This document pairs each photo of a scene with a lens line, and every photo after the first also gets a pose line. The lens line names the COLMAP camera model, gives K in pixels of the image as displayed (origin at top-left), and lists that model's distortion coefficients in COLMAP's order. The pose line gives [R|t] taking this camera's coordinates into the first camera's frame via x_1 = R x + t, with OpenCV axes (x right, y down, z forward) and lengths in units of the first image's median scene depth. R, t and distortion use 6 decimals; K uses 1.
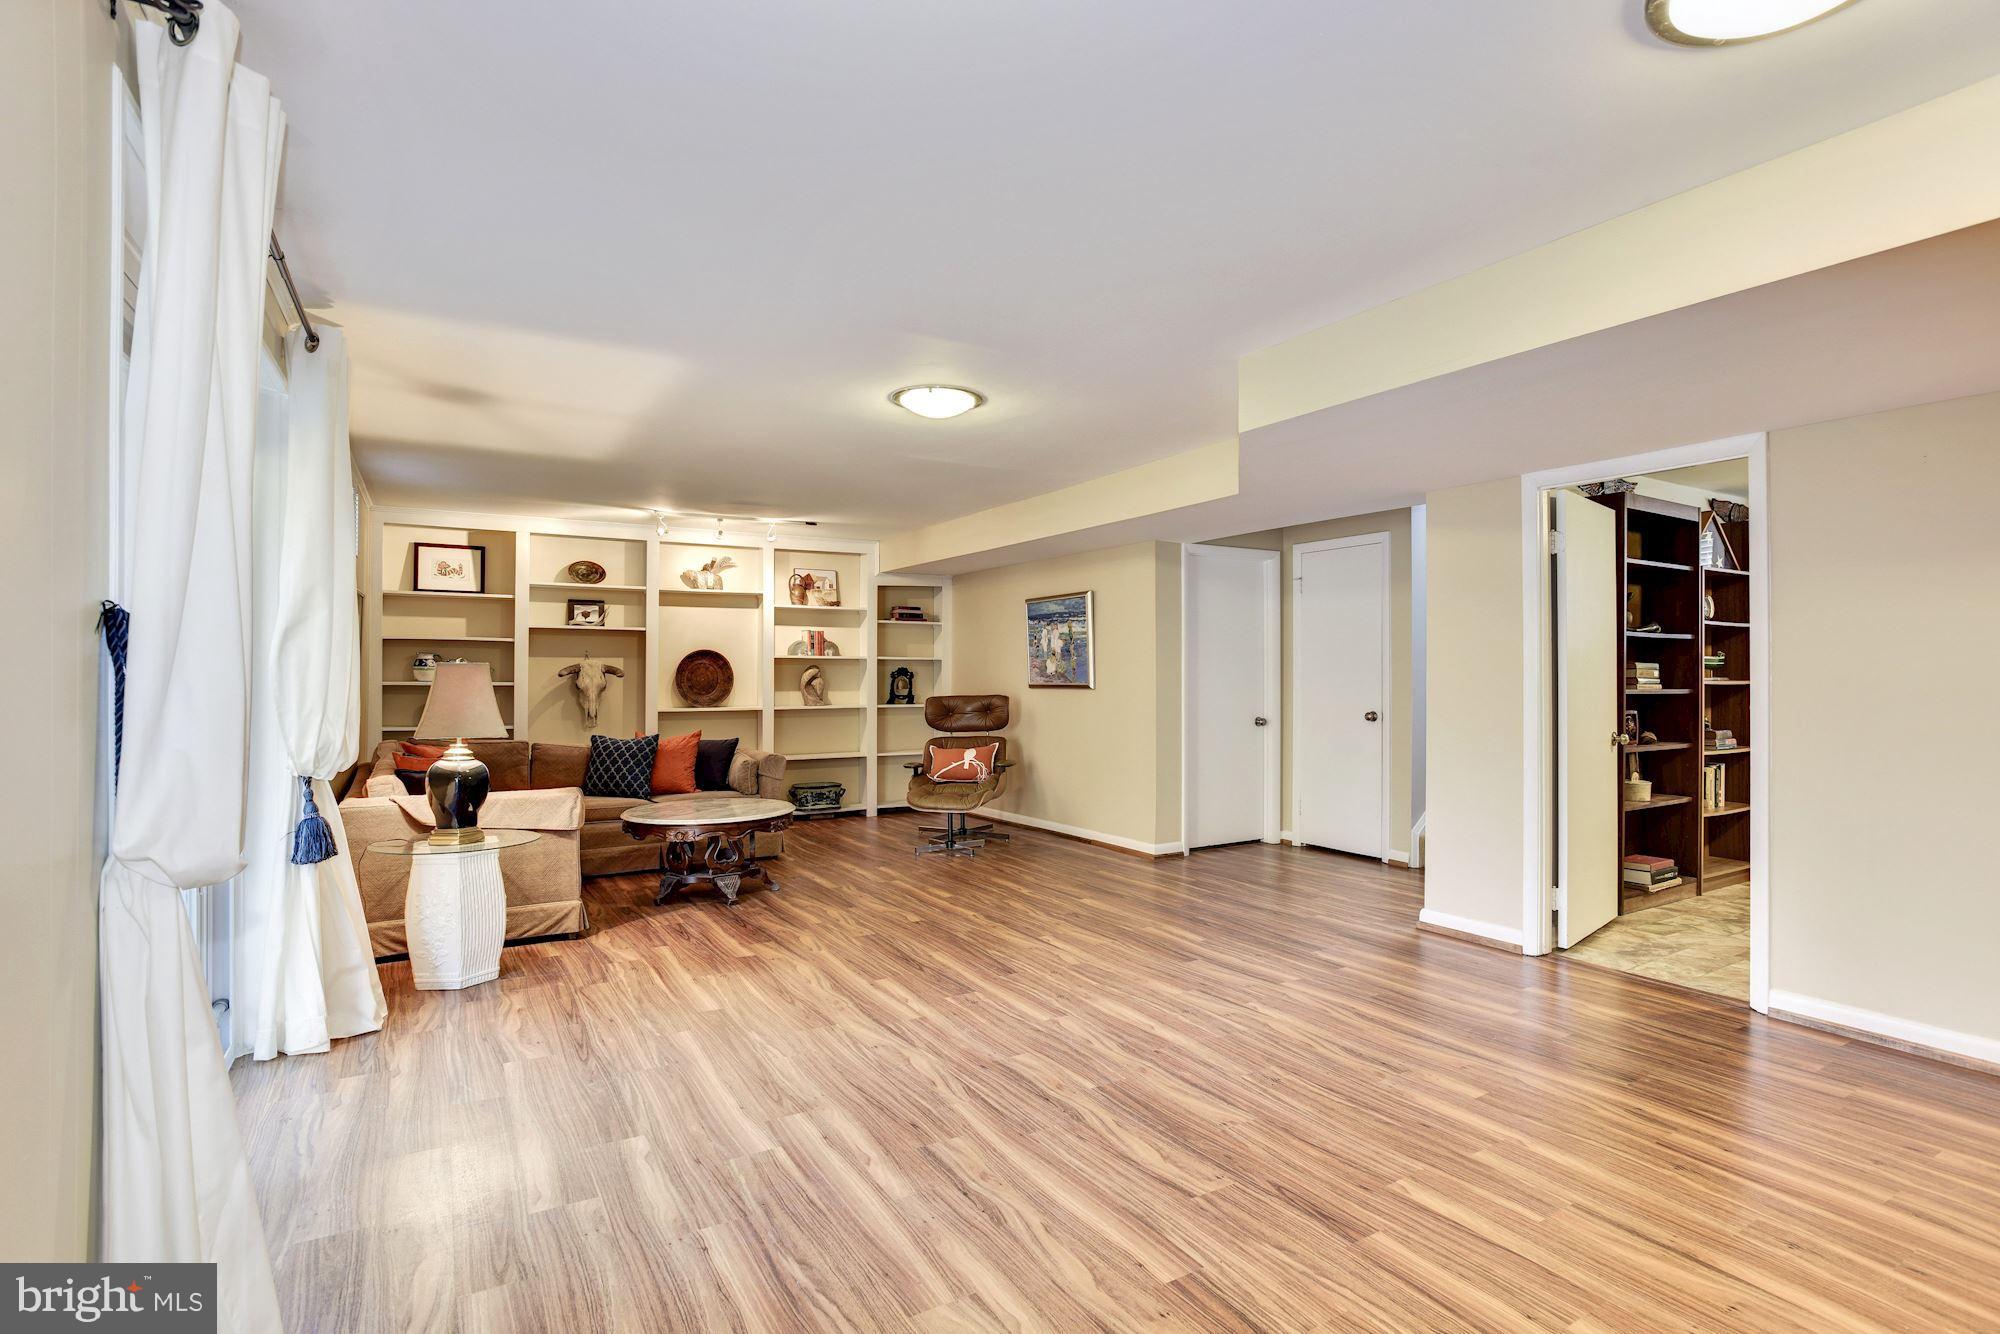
lens RADIAL K [[957.7, 0, 1015.9], [0, 957.7, 665.3], [0, 0, 1]] dist [-0.071963, 0.041202]
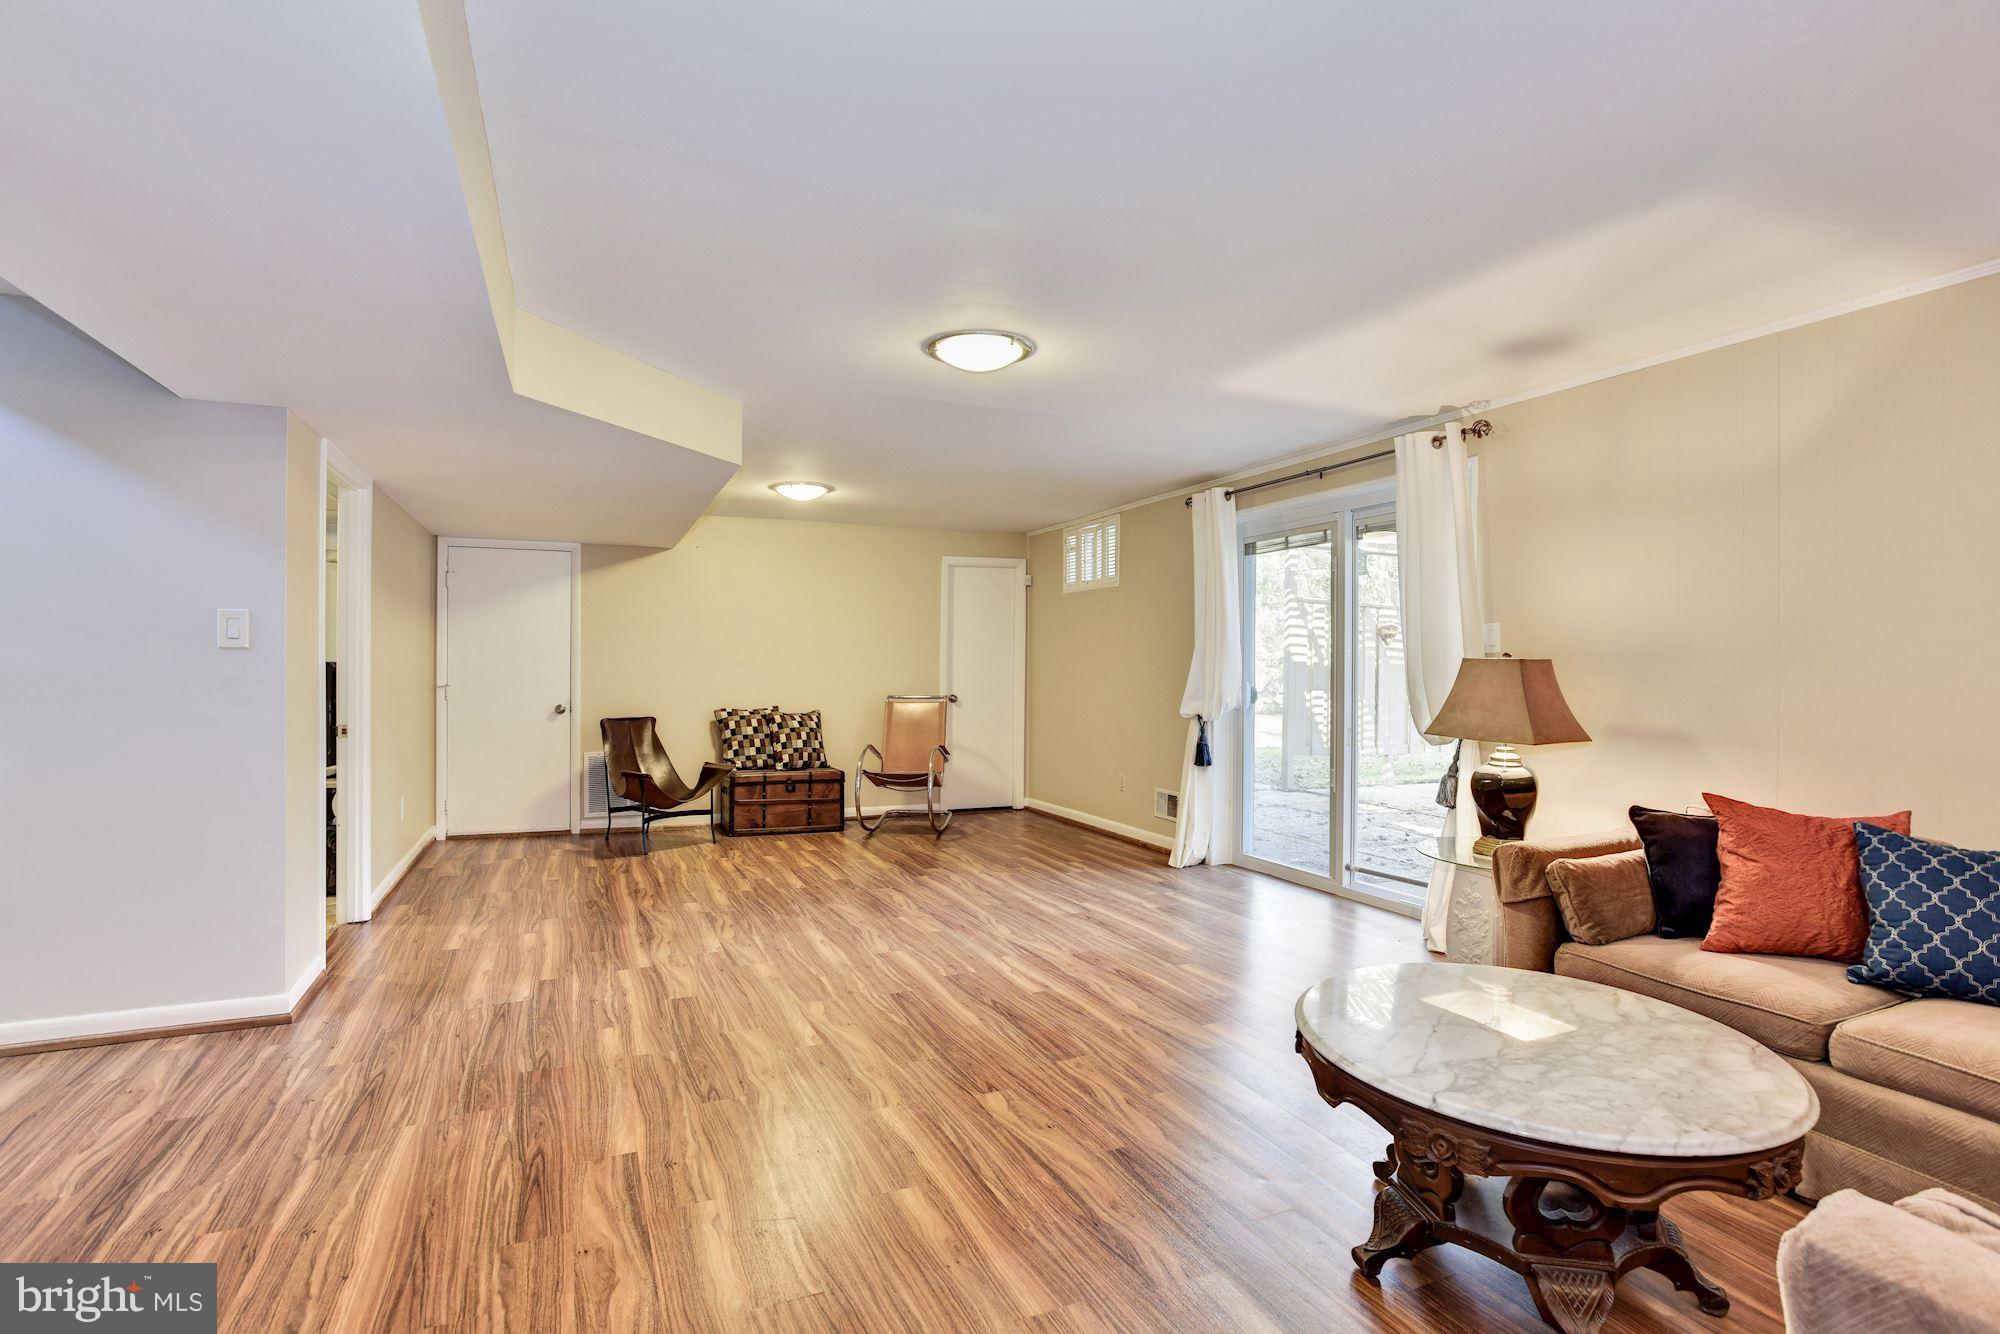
lens RADIAL K [[1000.7, 0, 1009.7], [0, 1000.7, 666.9], [0, 0, 1]] dist [-0.051833, 0.028318]
pose [[-0.992205, -0.004349, 0.124542, -0.129217], [-0.005015, 0.999975, -0.005035, 0.008172], [-0.124517, -0.005621, -0.992202, 1.089034]]
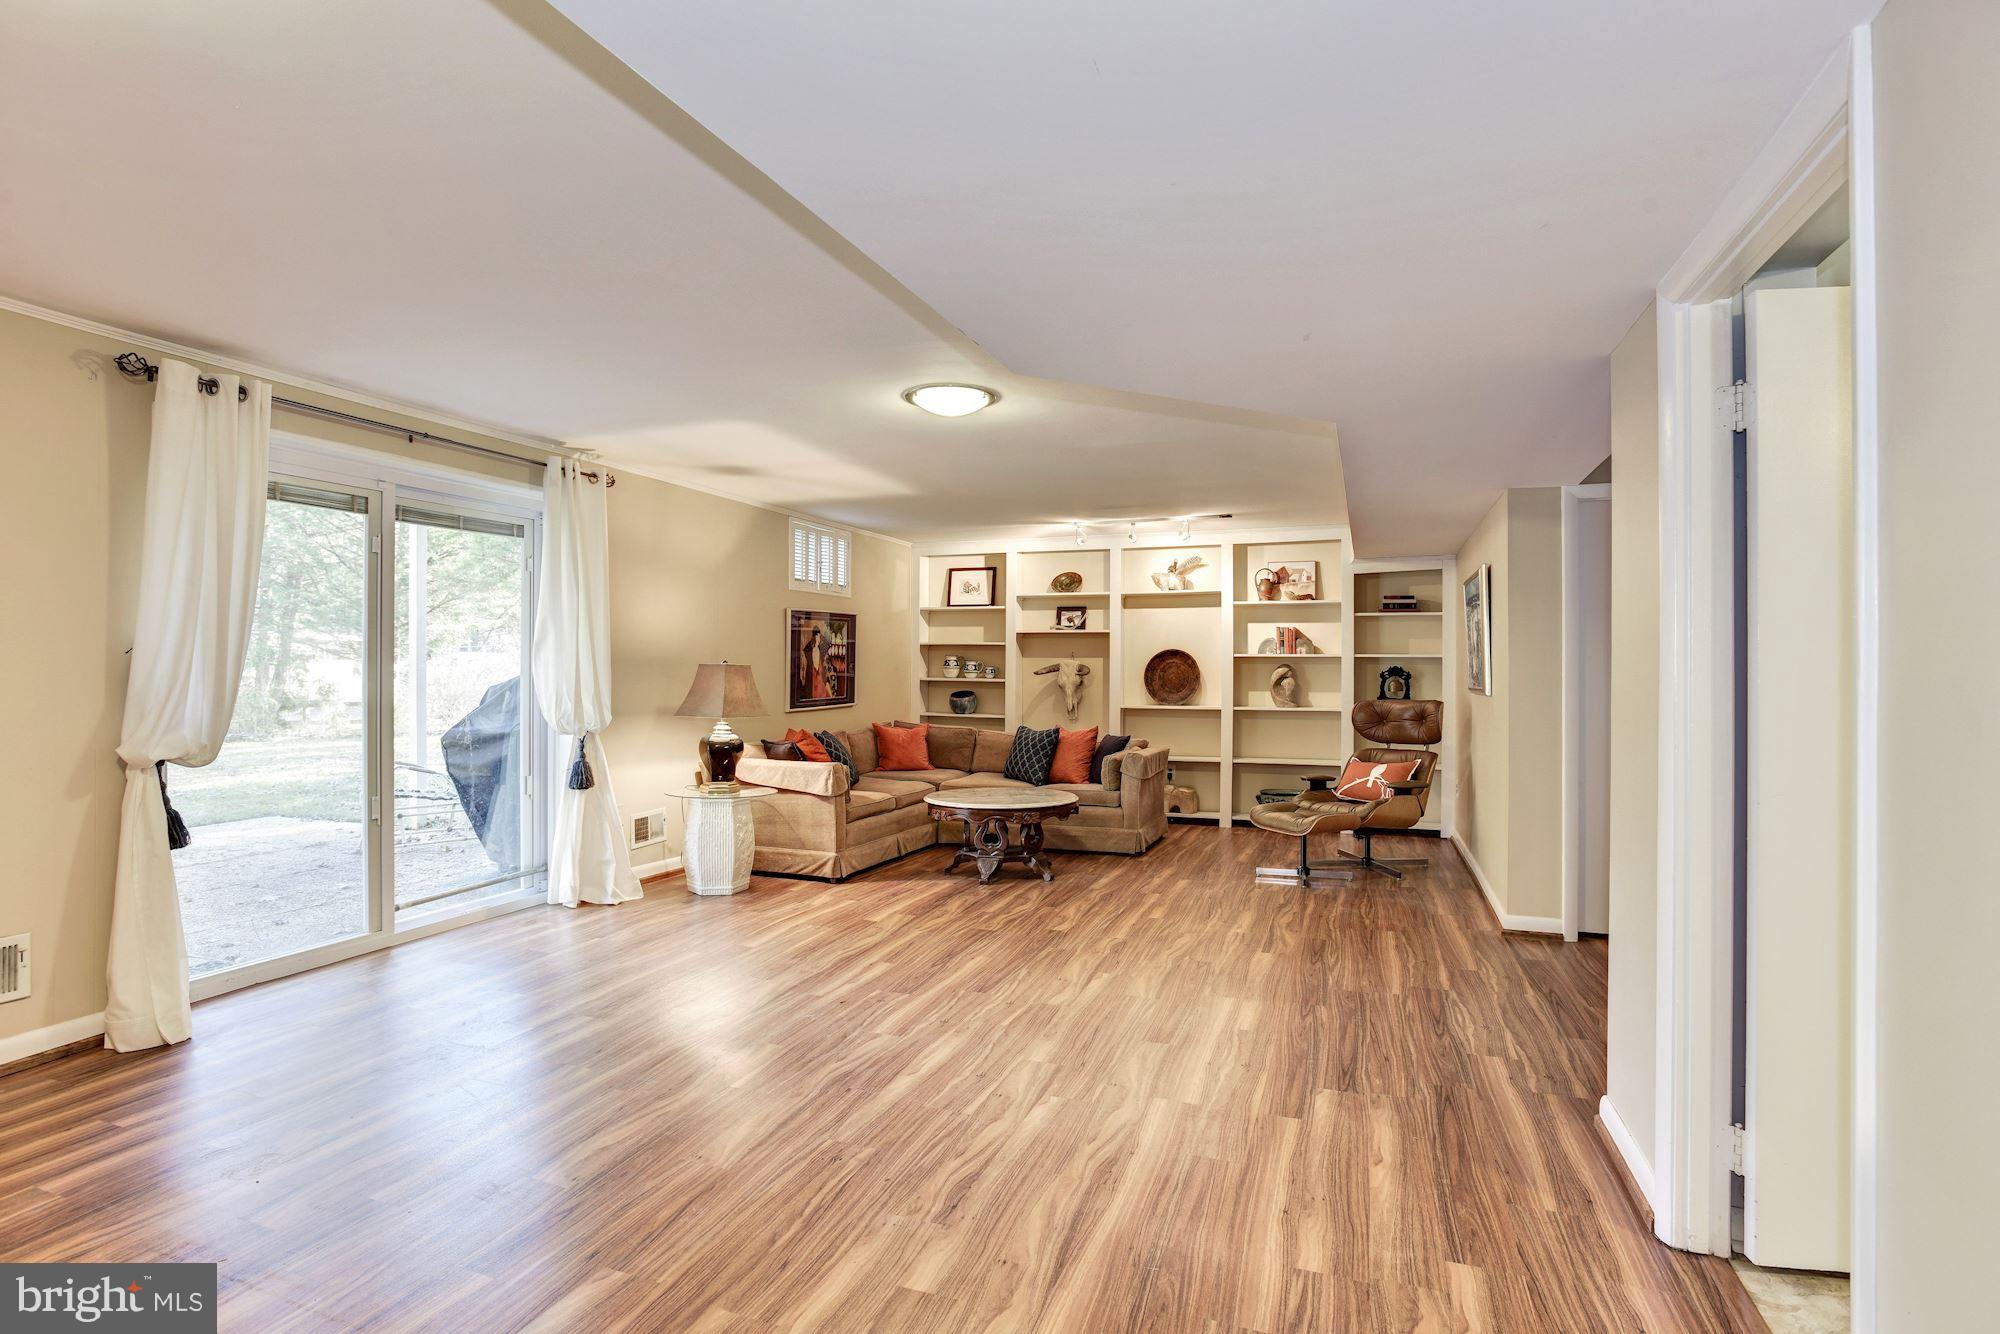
lens RADIAL K [[957.7, 0, 1015.9], [0, 957.7, 665.3], [0, 0, 1]] dist [-0.071963, 0.041202]
pose [[0.629981, -0.000904, -0.776610, 0.421554], [0.002117, 0.999998, 0.000553, 0.000098], [0.776607, -0.001992, 0.629982, 0.245233]]
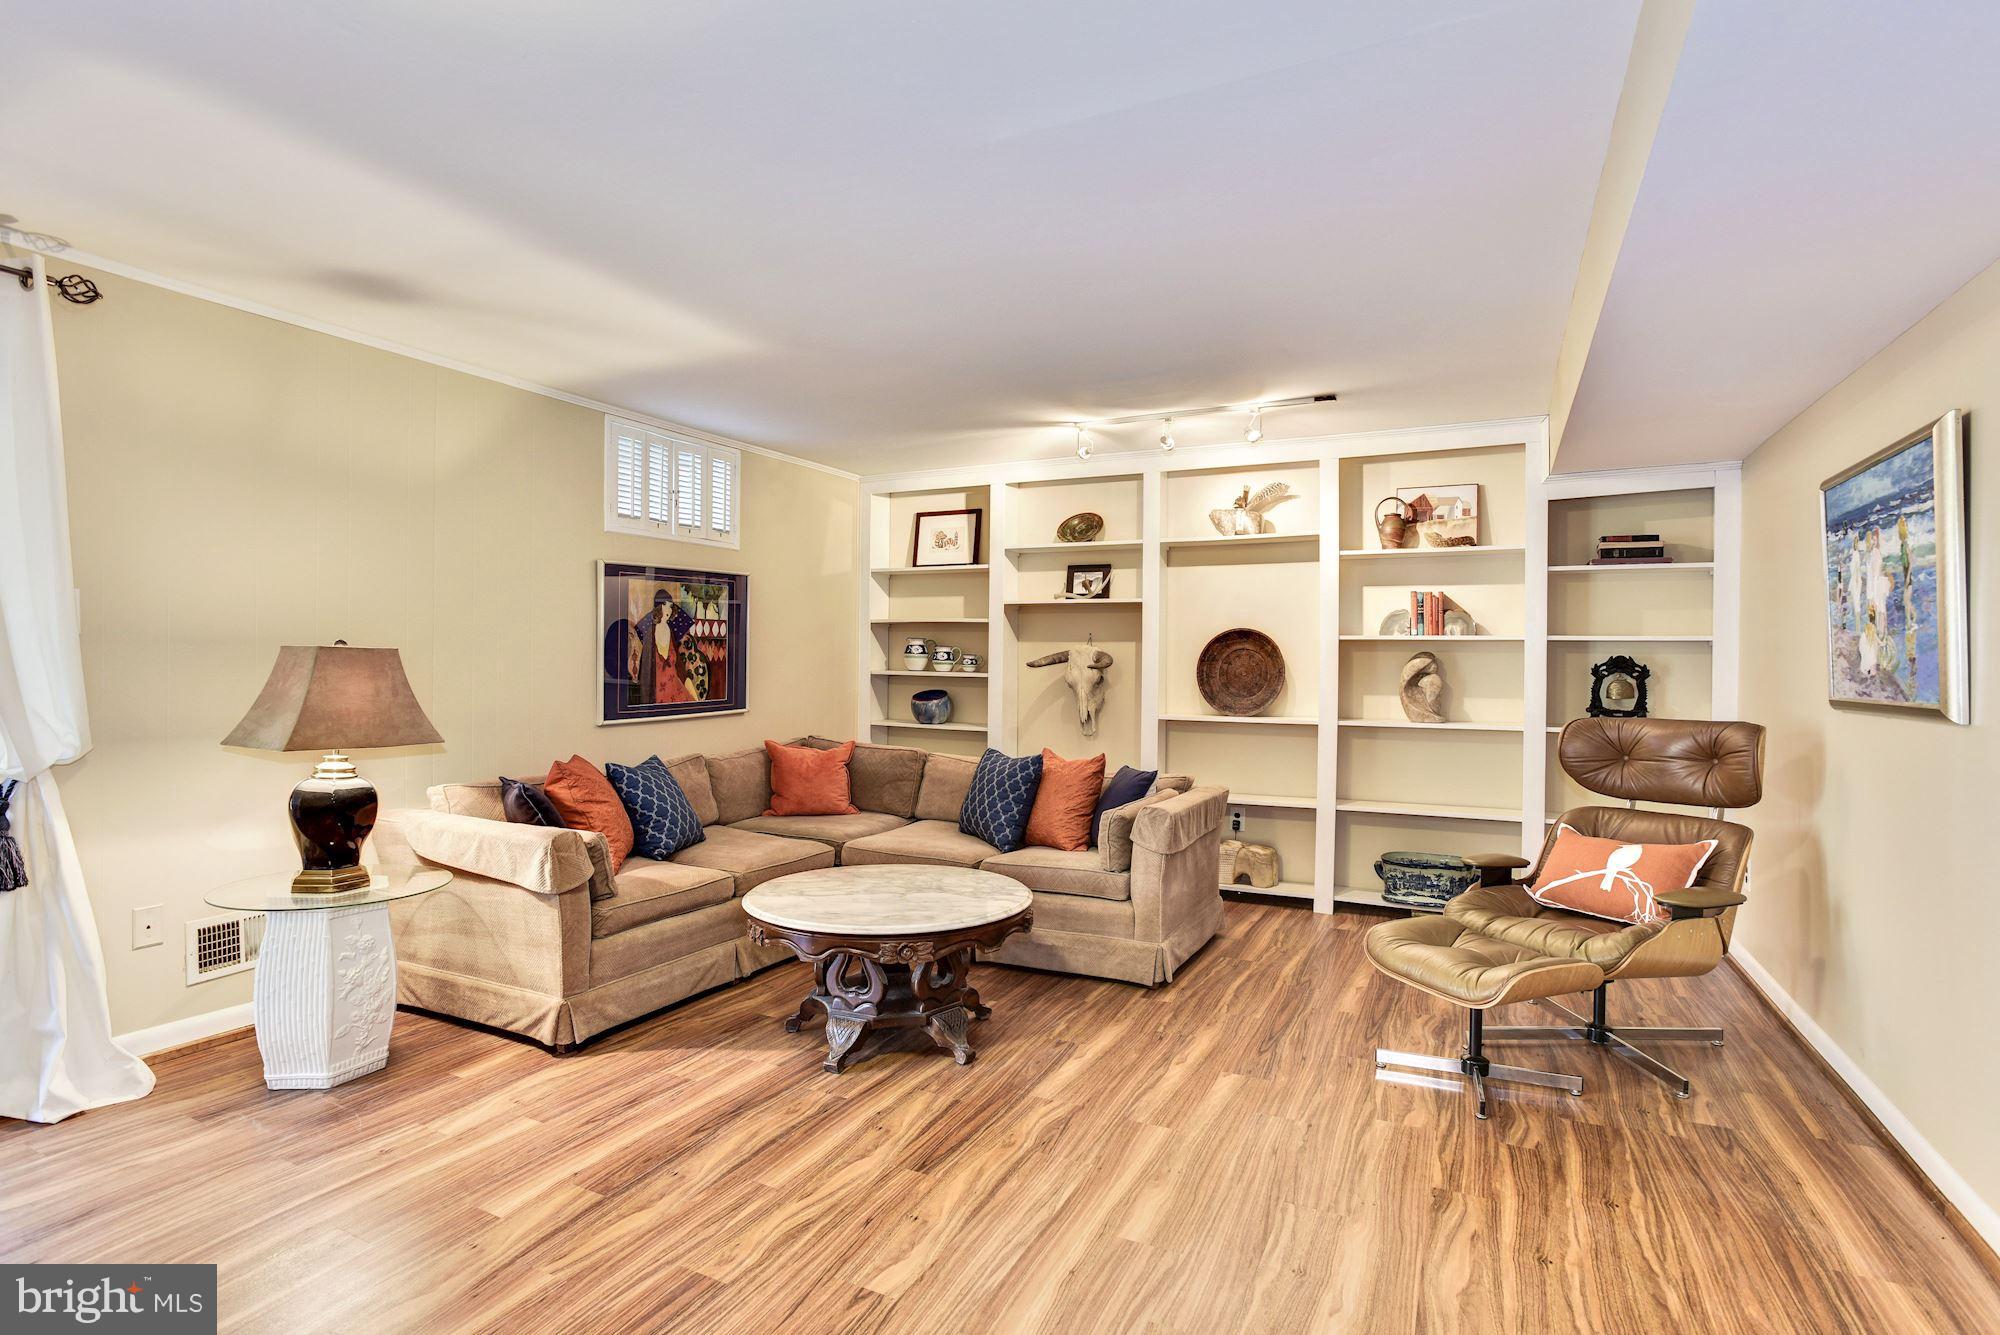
lens RADIAL K [[975.6, 0, 1000.0], [0, 975.6, 667.5], [0, 0, 1]] dist [-0.052250, 0.022817]
pose [[0.534407, 0.010961, -0.845156, 0.175140], [-0.001141, 0.999924, 0.012247, 0.003039], [0.845226, -0.005581, 0.534379, 0.566604]]
